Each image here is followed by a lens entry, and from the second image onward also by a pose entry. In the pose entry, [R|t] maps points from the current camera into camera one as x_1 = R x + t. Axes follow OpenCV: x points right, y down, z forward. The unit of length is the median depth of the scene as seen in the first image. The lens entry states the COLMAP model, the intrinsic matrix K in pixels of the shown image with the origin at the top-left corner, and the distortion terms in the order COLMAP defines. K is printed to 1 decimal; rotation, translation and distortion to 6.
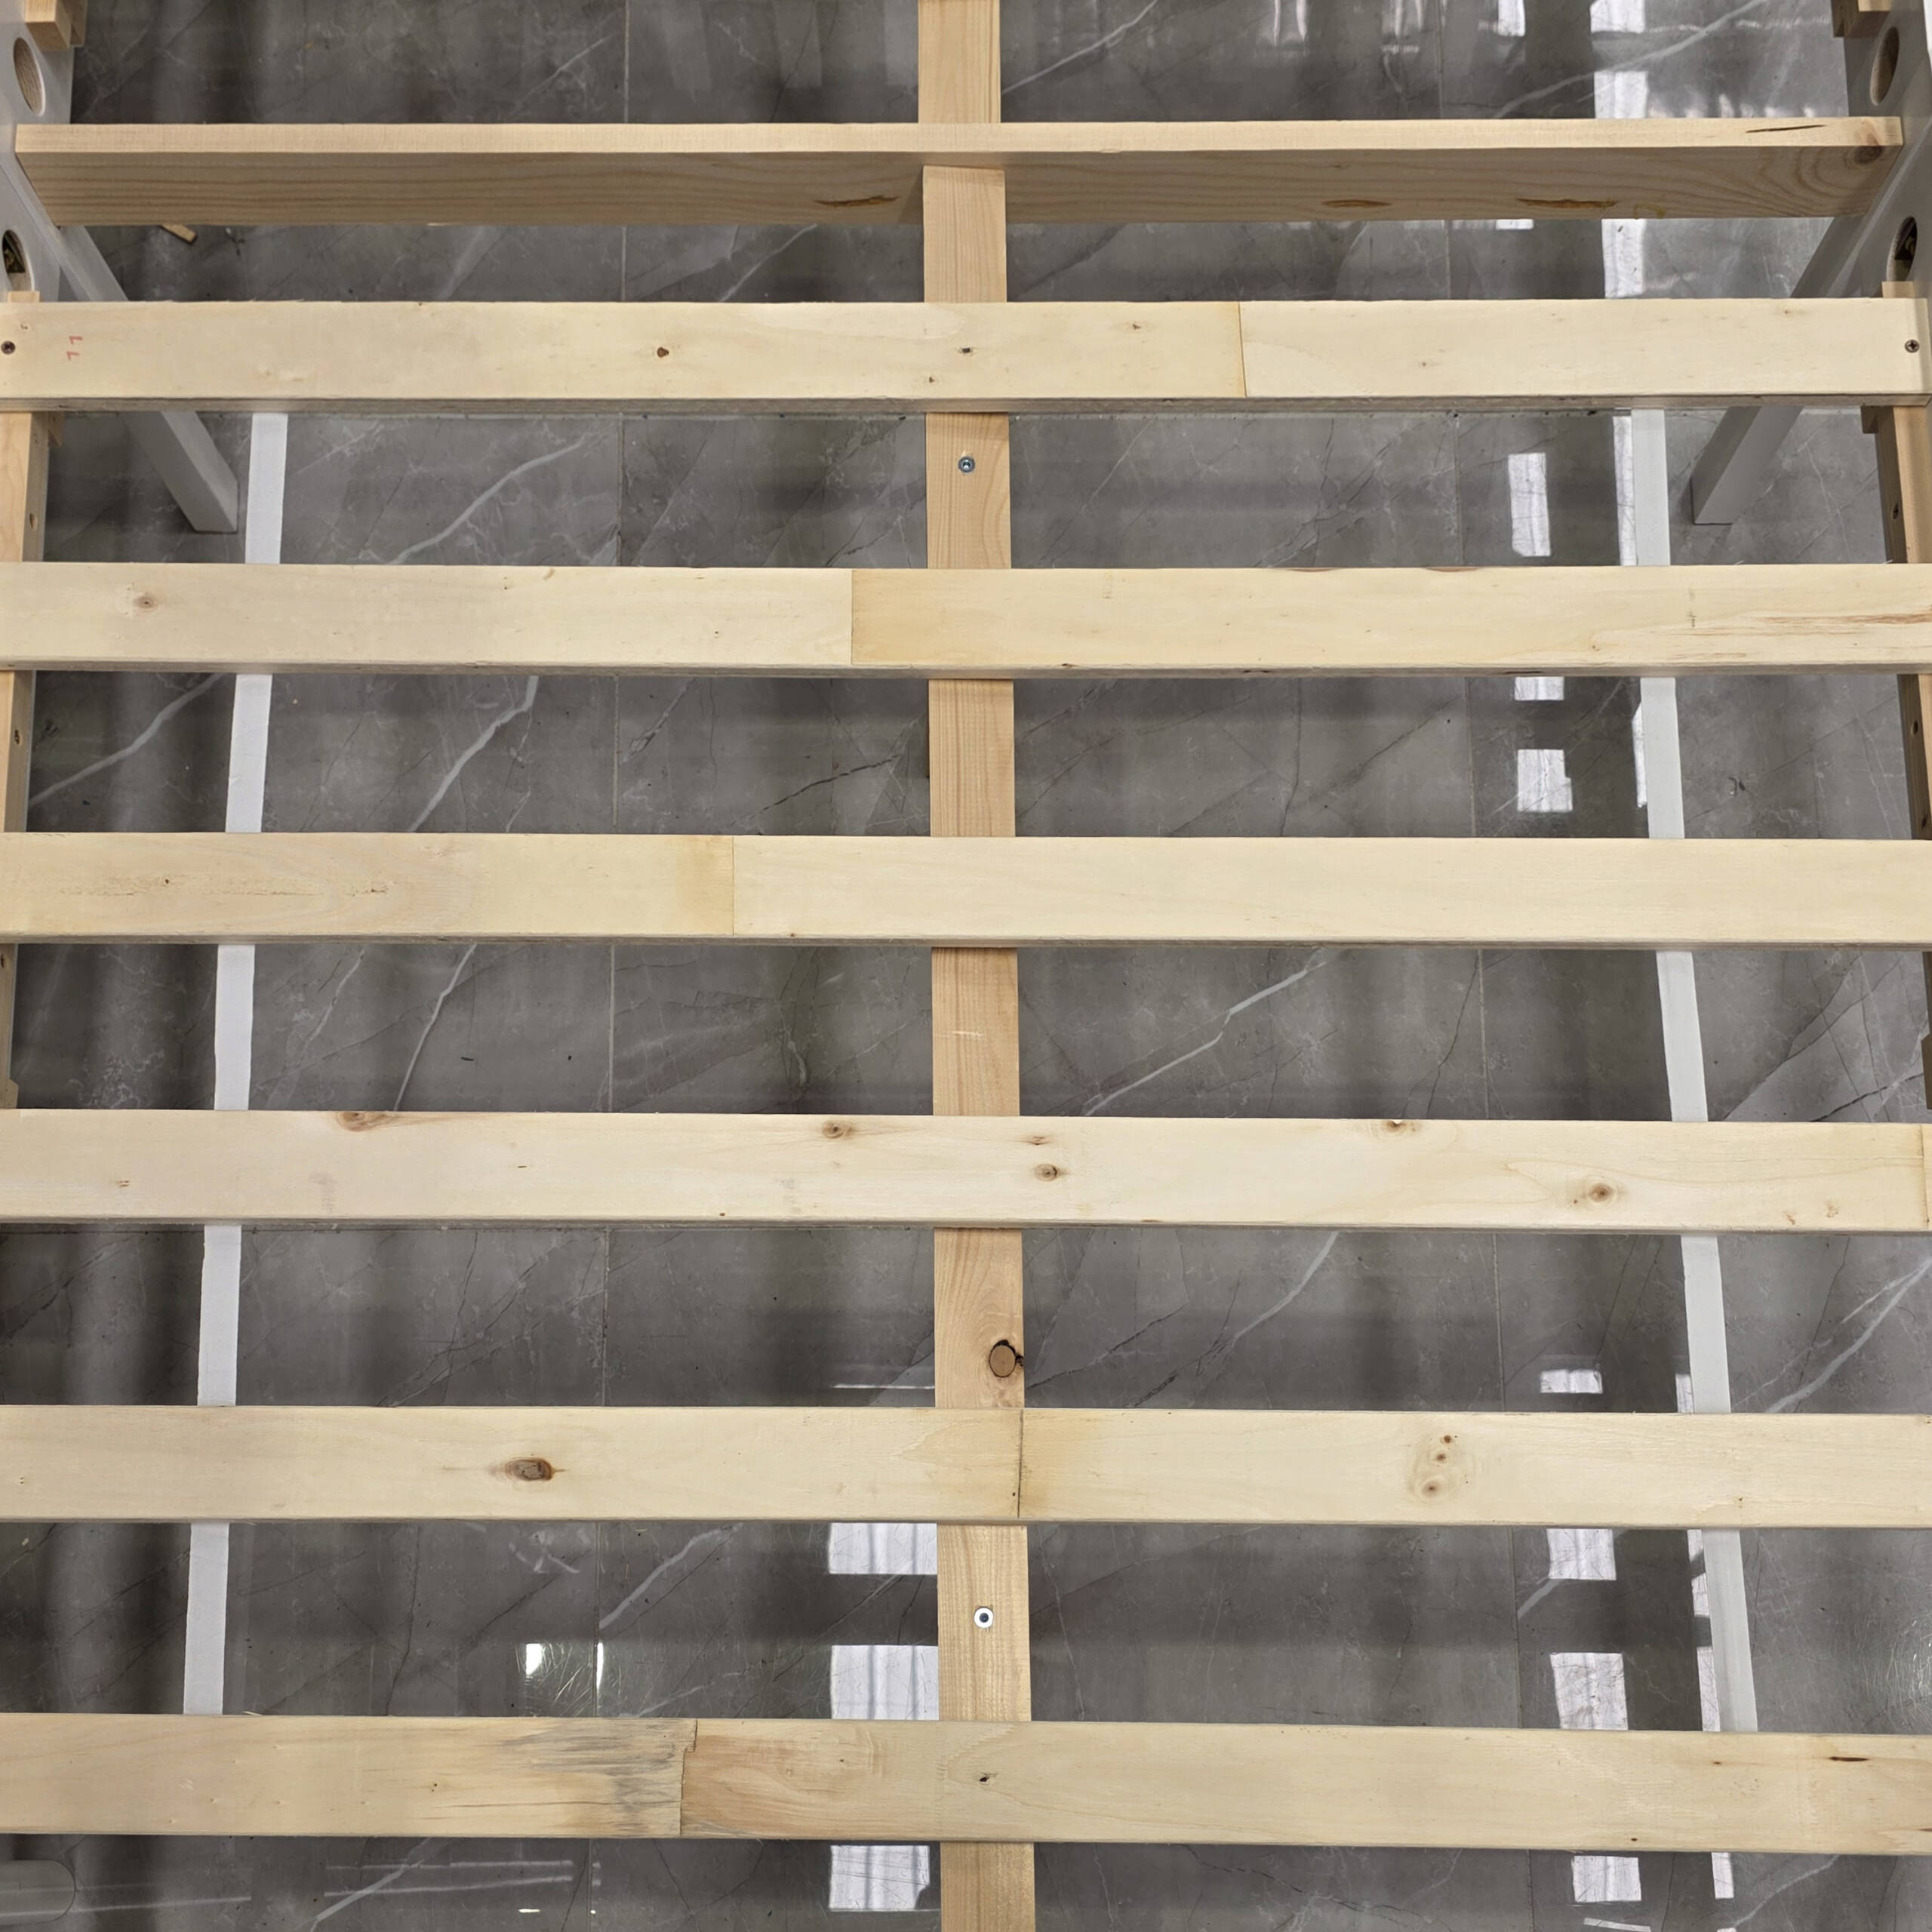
lens RADIAL K [[1717.9, 0, 949.8], [0, 1717.9, 937.9], [0, 0, 1]] dist [0.049808, -0.050794]
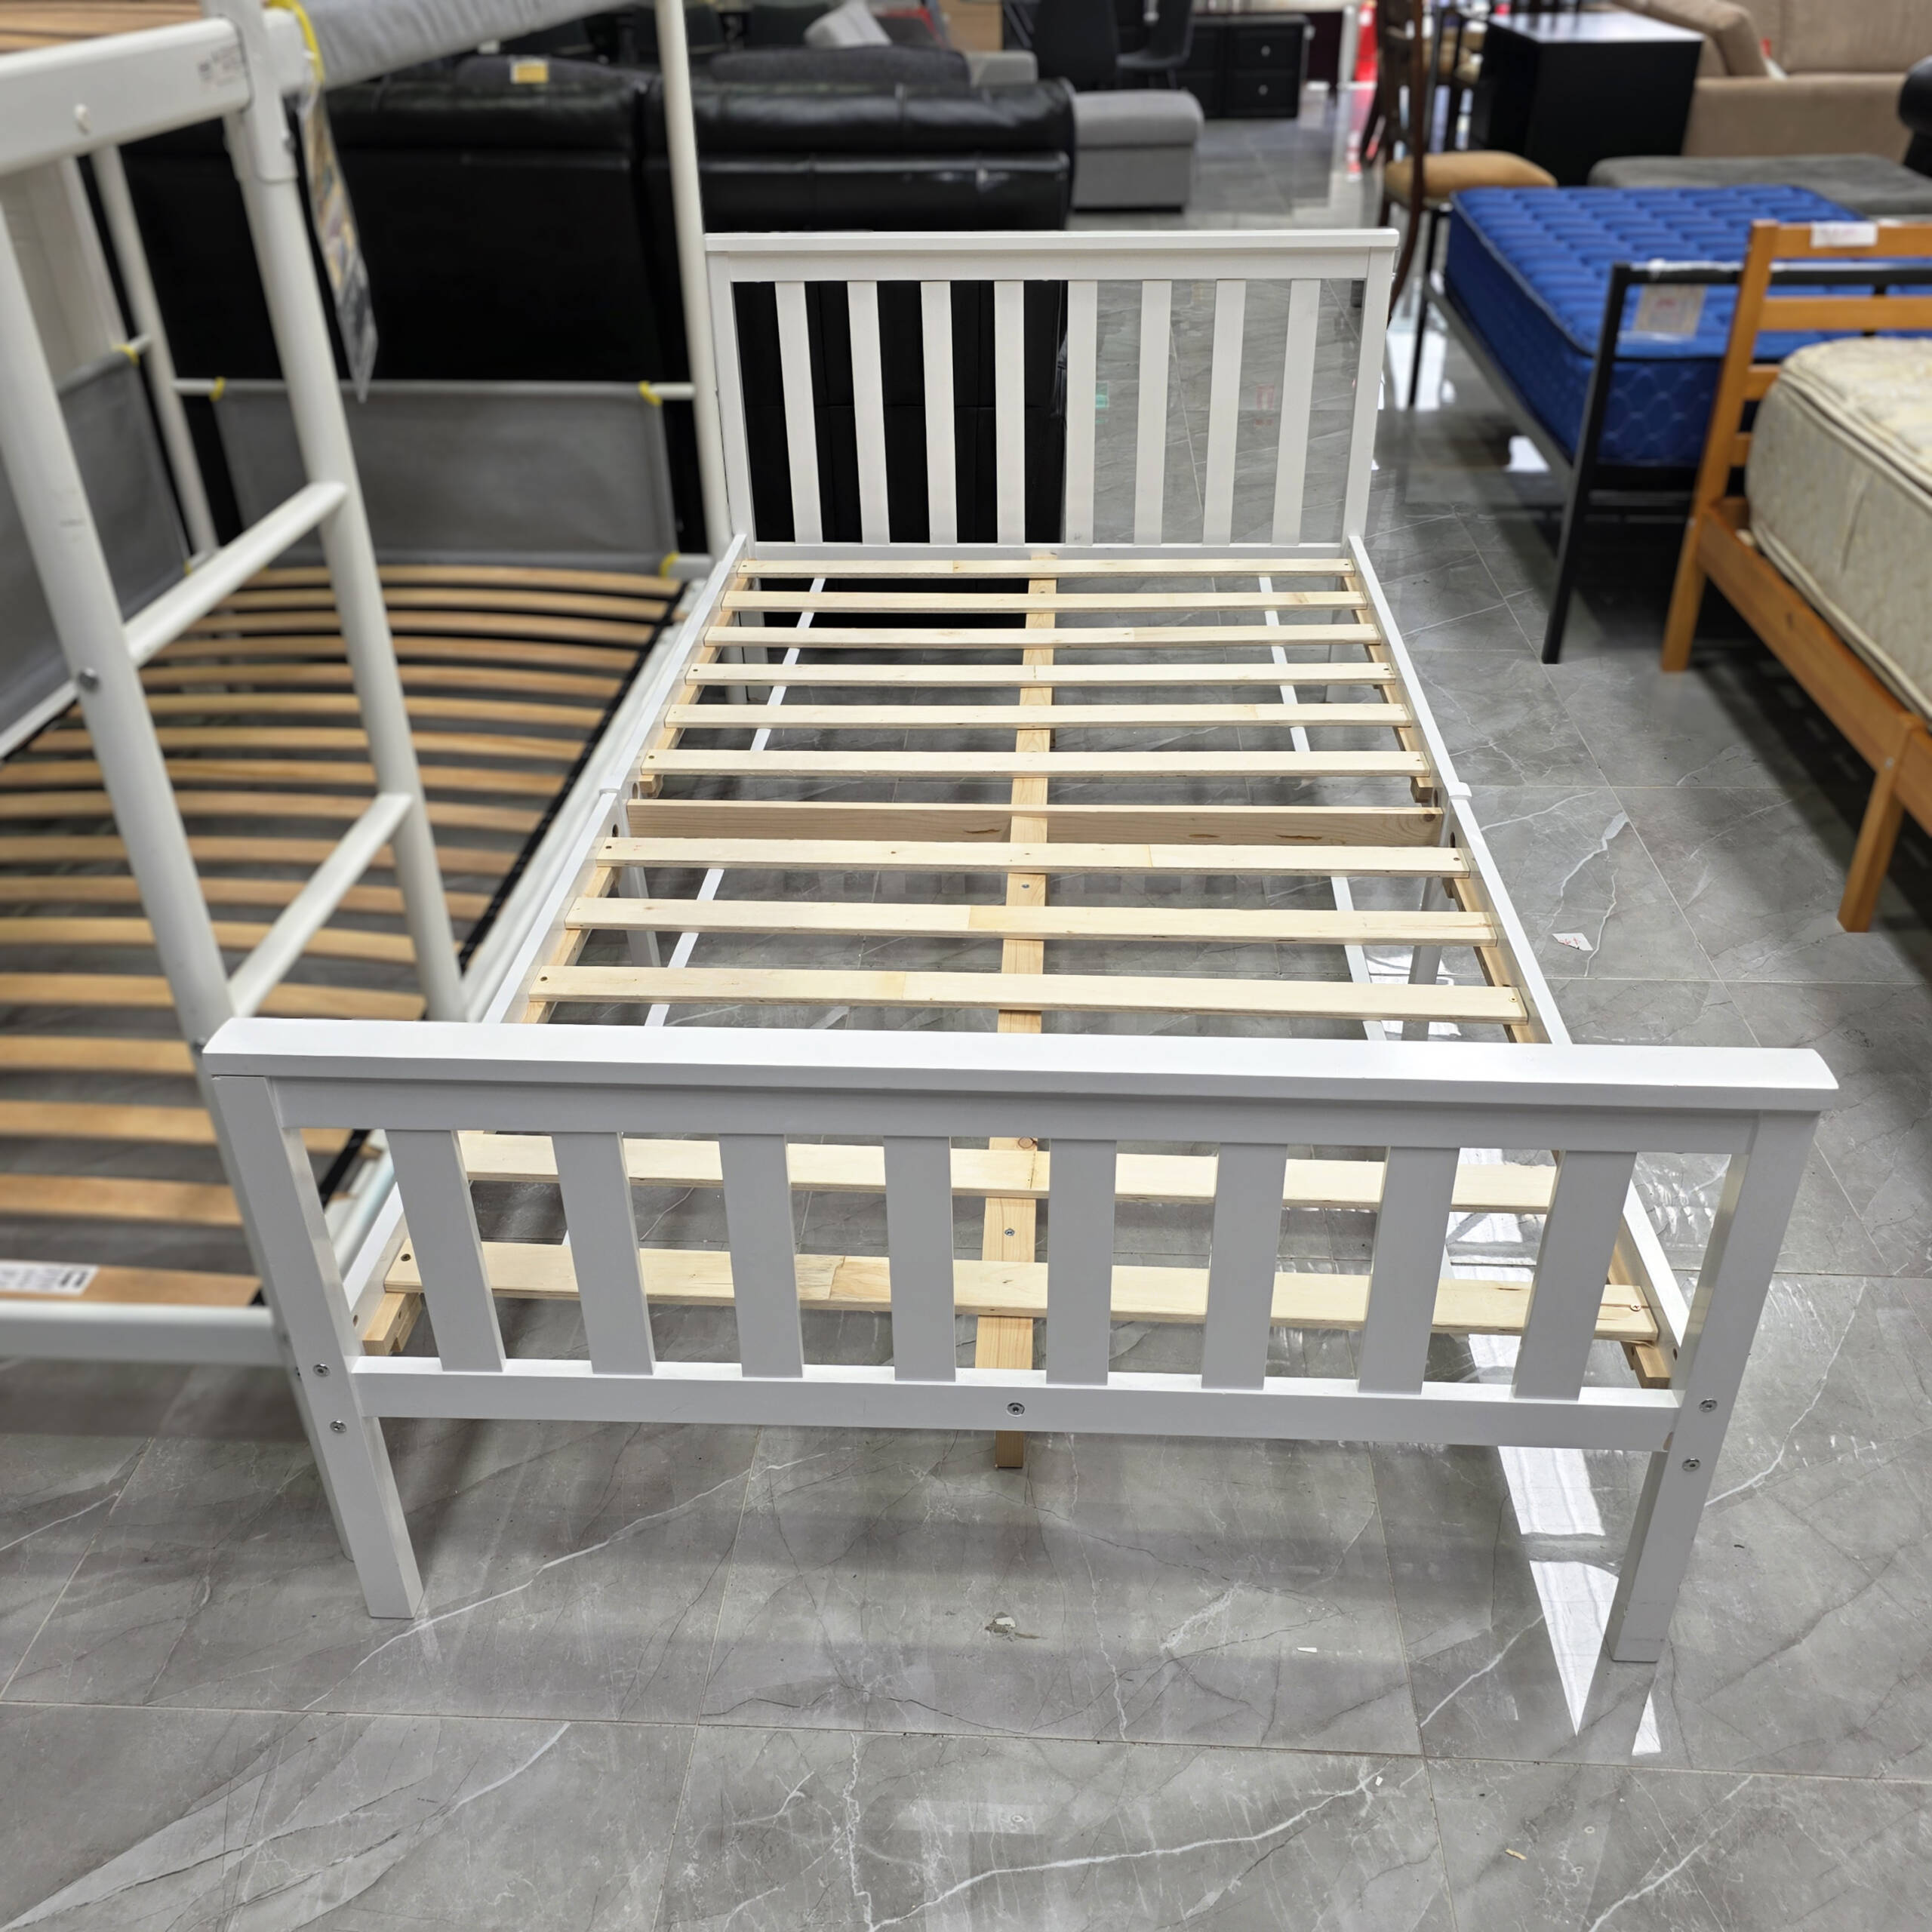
lens RADIAL K [[1717.9, 0, 949.8], [0, 1717.9, 937.9], [0, 0, 1]] dist [0.049808, -0.050794]
pose [[0.996745, 0.015017, -0.079211, 0.087951], [-0.070396, 0.641029, -0.764281, 1.444173], [0.039299, 0.767370, 0.640000, -0.344486]]
